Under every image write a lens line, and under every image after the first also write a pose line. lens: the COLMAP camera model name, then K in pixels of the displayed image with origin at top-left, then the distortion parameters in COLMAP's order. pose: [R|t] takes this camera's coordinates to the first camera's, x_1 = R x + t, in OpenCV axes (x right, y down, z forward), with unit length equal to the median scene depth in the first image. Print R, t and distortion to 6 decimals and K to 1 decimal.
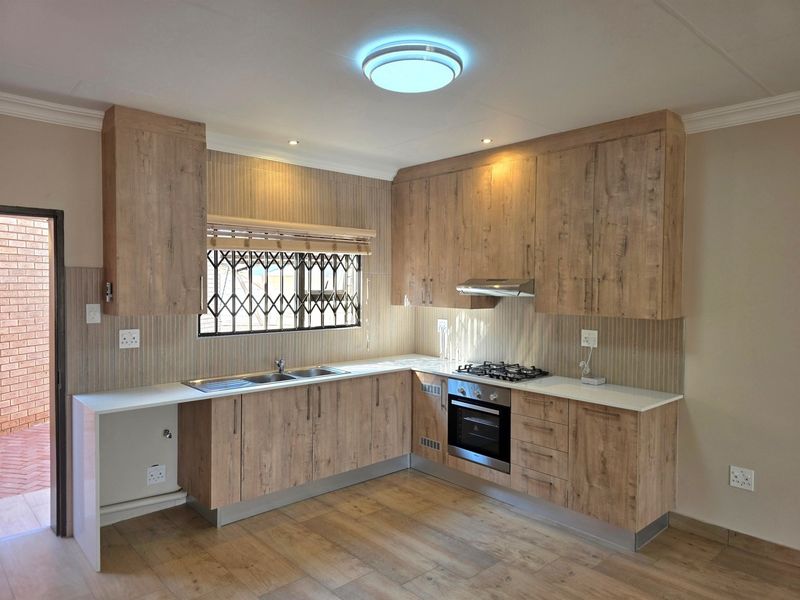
lens RADIAL K [[532.5, 0, 400.0], [0, 532.5, 300.0], [0, 0, 1]] dist [0.036327, -0.003335]
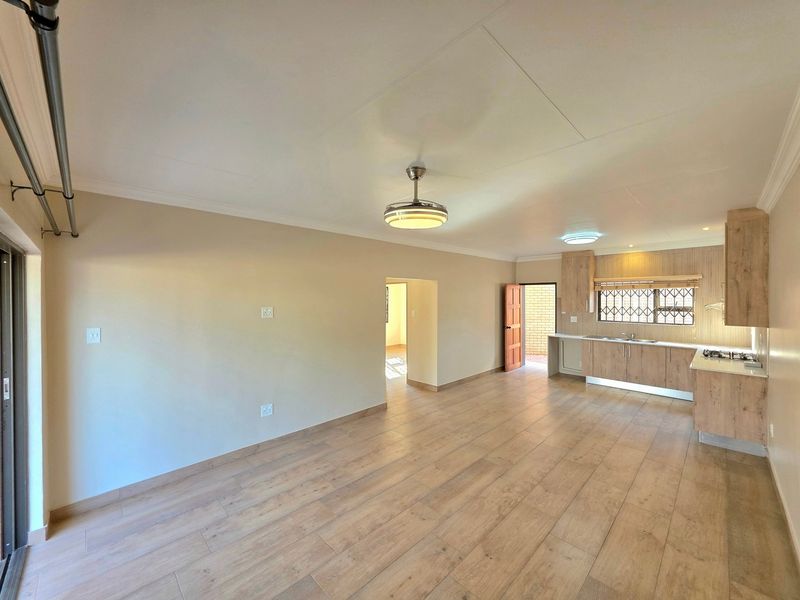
lens RADIAL K [[319.9, 0, 401.1], [0, 319.9, 299.8], [0, 0, 1]] dist [0.001148, -0.000101]
pose [[0.044066, 0.005239, -0.999015, 1.334542], [-0.030858, 0.999516, 0.003880, -0.019055], [0.998552, 0.030656, 0.044206, -0.130560]]
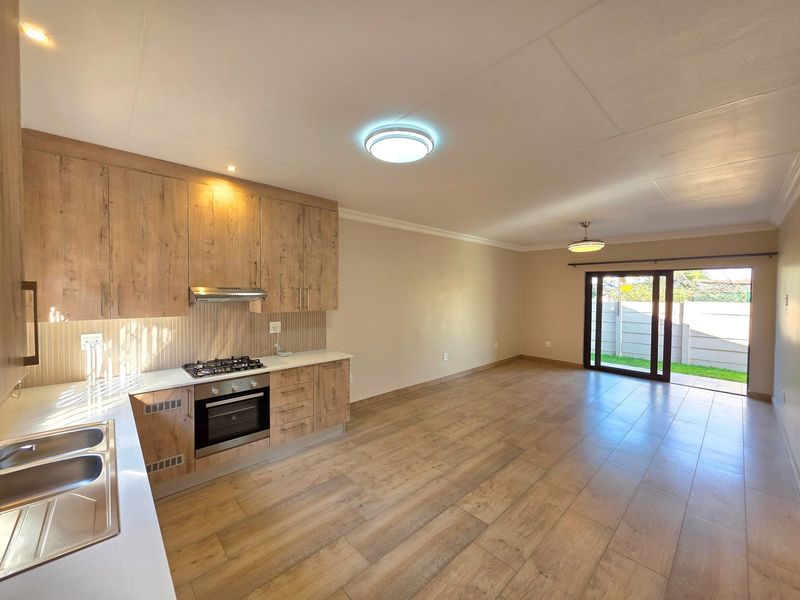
lens RADIAL K [[319.9, 0, 401.1], [0, 319.9, 299.8], [0, 0, 1]] dist [0.001148, -0.000101]
pose [[-0.020469, -0.031577, 0.999292, -0.585643], [0.027182, 0.999114, 0.032128, -0.026928], [-0.999421, 0.027820, -0.019593, 0.697431]]
